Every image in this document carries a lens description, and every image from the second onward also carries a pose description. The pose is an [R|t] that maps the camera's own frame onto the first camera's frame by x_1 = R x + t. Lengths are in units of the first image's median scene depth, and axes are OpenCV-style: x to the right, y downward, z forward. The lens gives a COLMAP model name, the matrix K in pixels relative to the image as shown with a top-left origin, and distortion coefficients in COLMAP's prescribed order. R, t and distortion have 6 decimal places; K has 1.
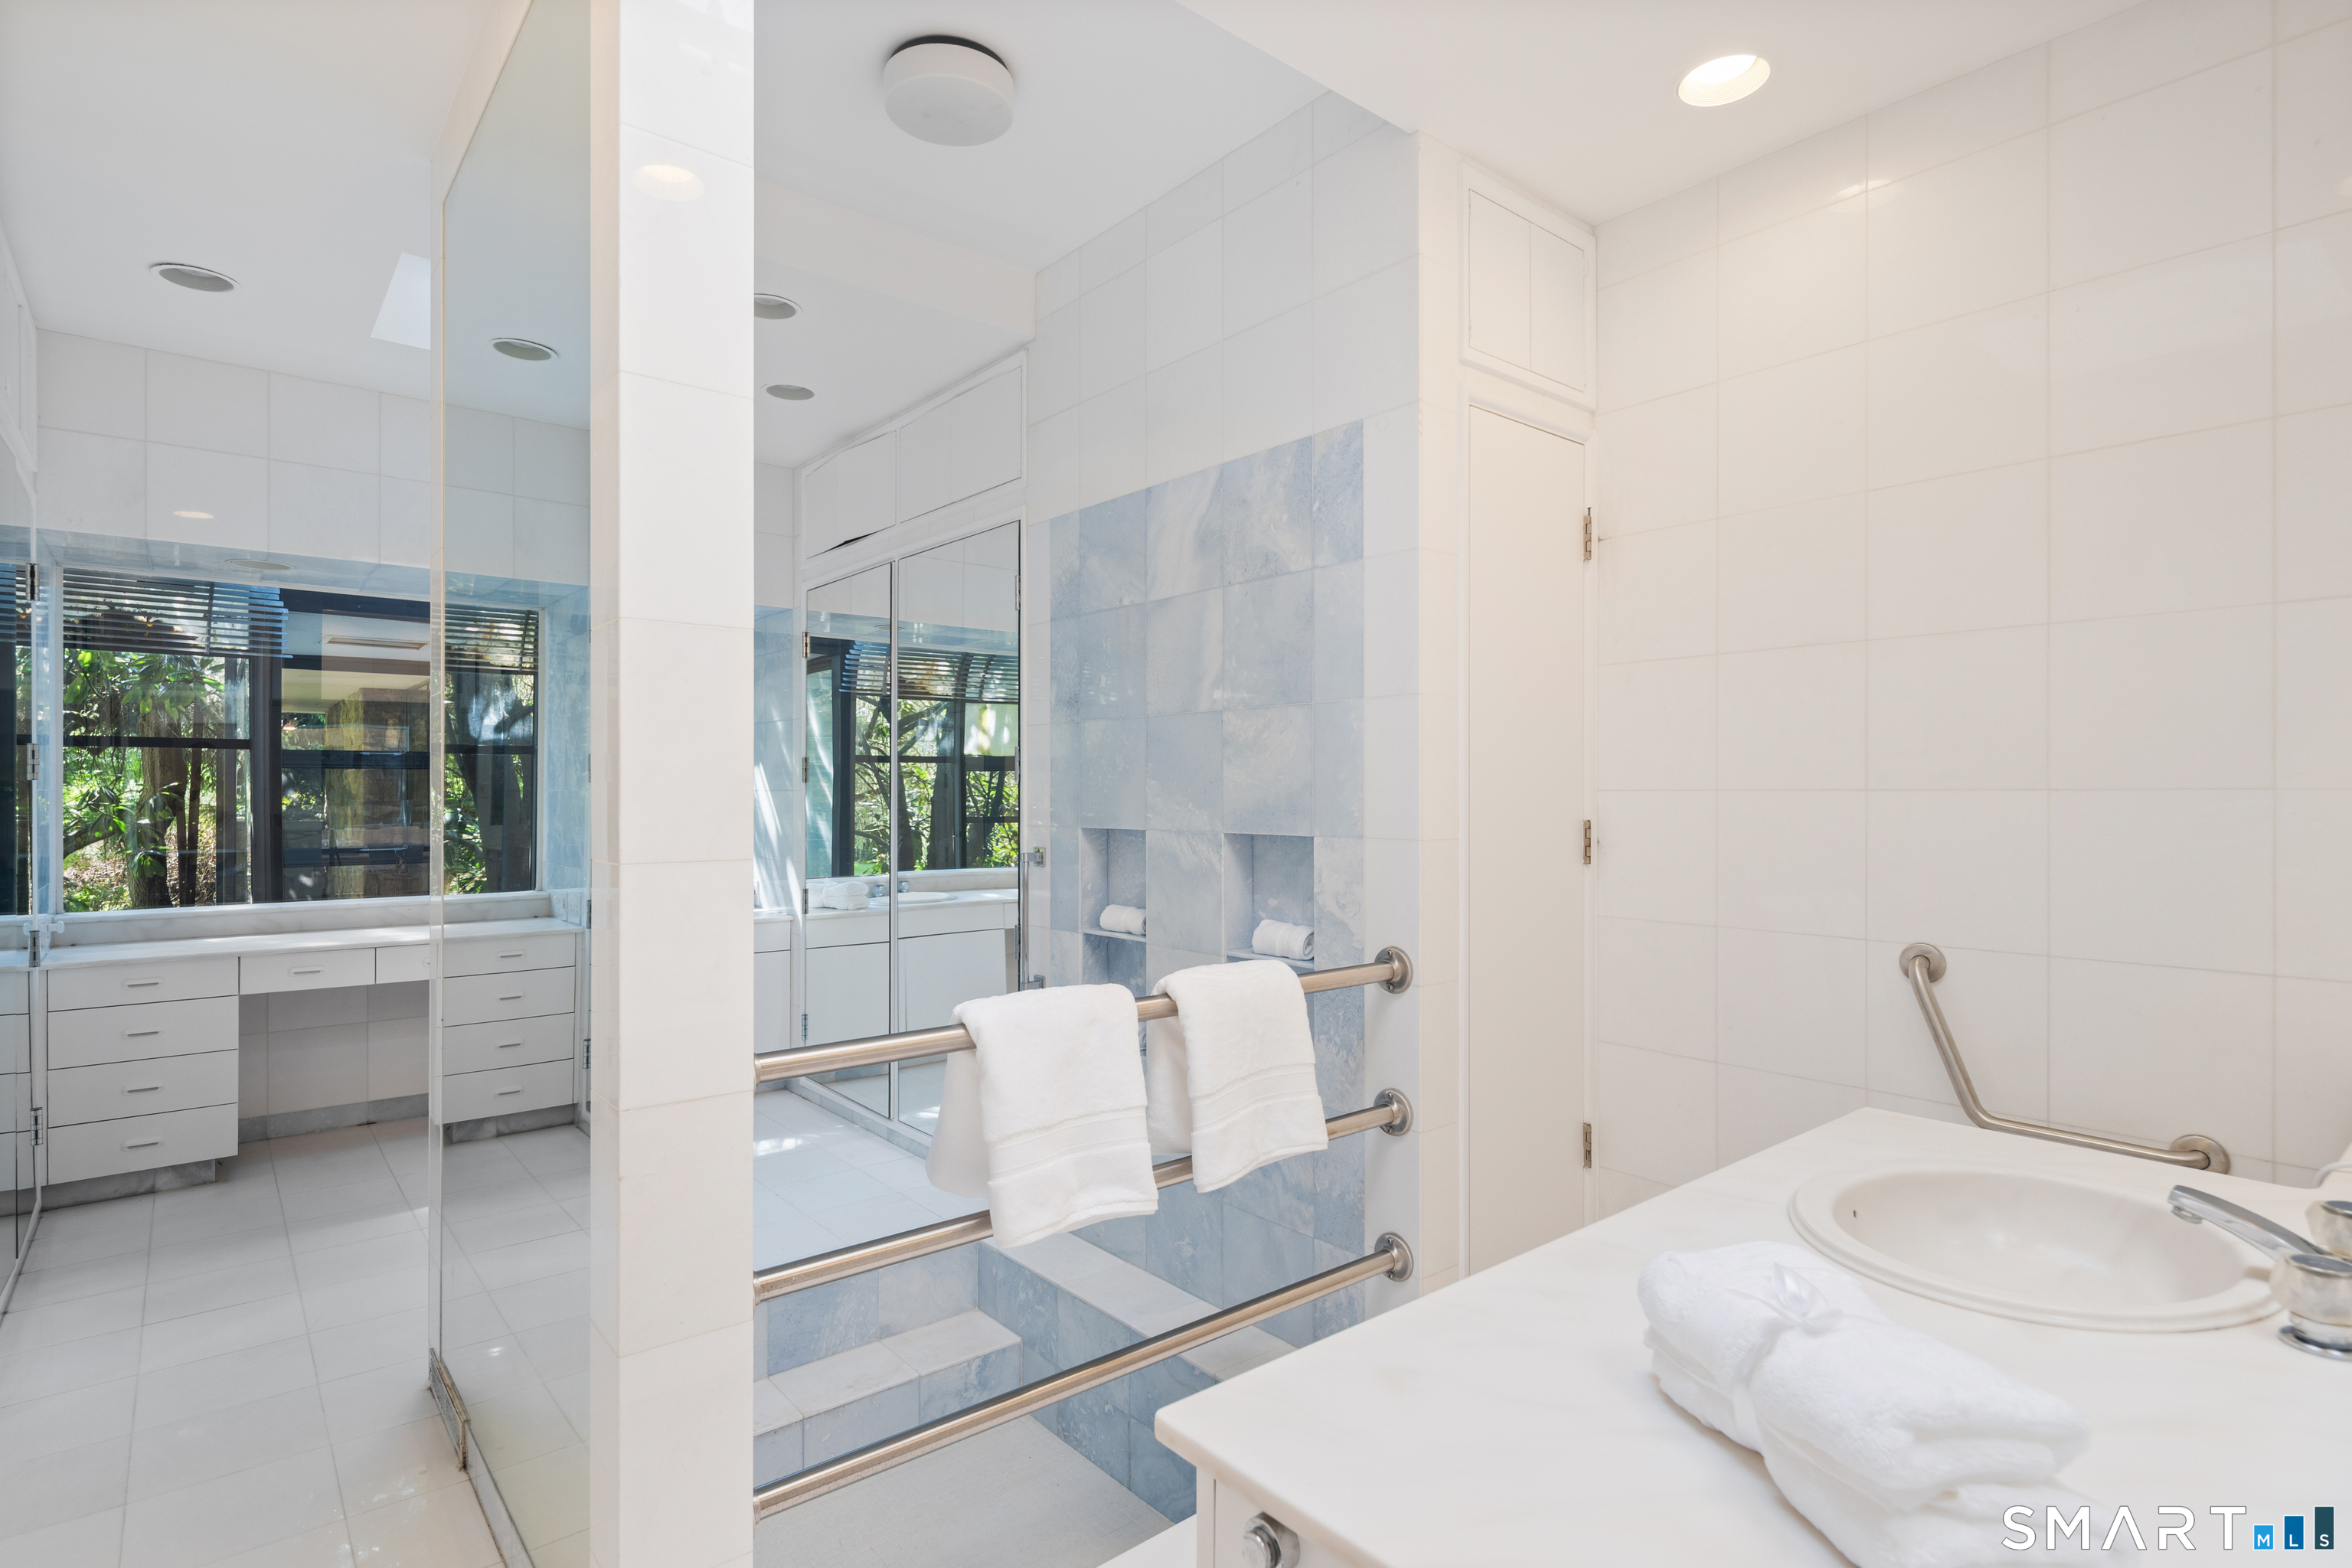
lens RADIAL K [[1163.4, 0, 1174.1], [0, 1163.4, 792.8], [0, 0, 1]] dist [0.002371, 0.000573]
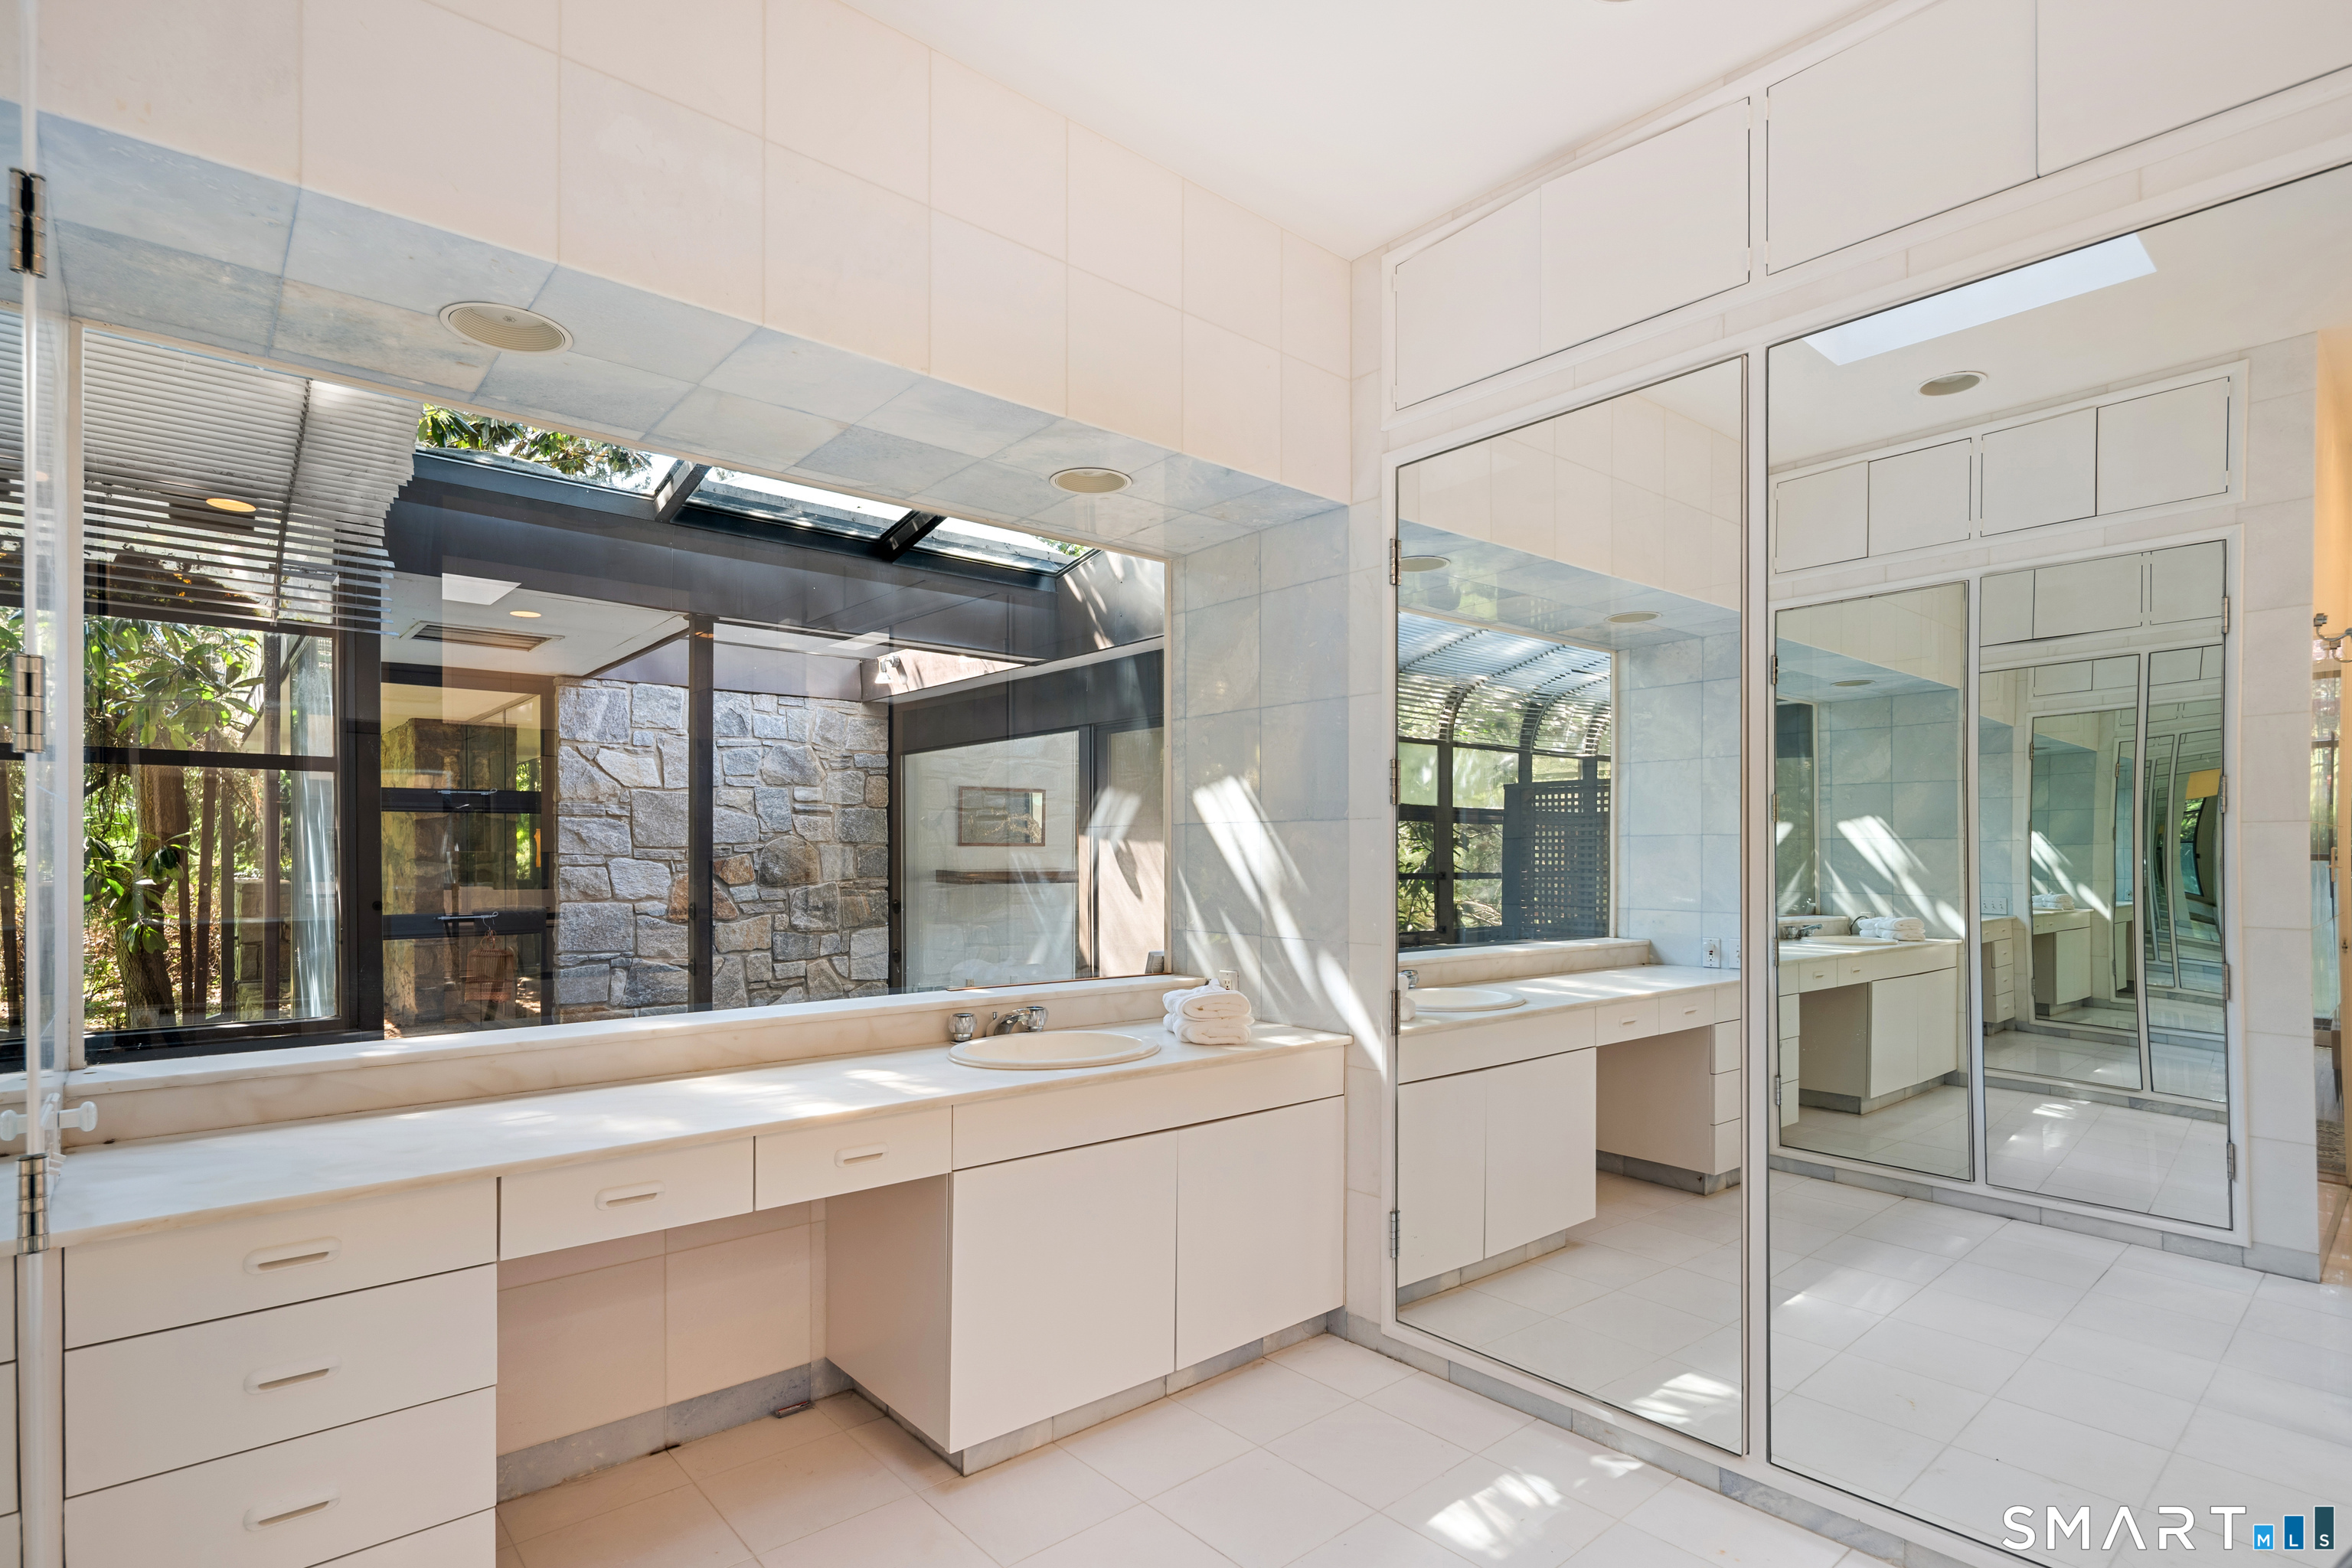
lens RADIAL K [[1163.4, 0, 1190.7], [0, 1163.4, 848.1], [0, 0, 1]] dist [0.002371, 0.000573]
pose [[0.999728, -0.003012, 0.023126, -0.328771], [0.003097, 0.999989, -0.003614, 0.011705], [-0.023115, 0.003685, 0.999726, 0.330716]]
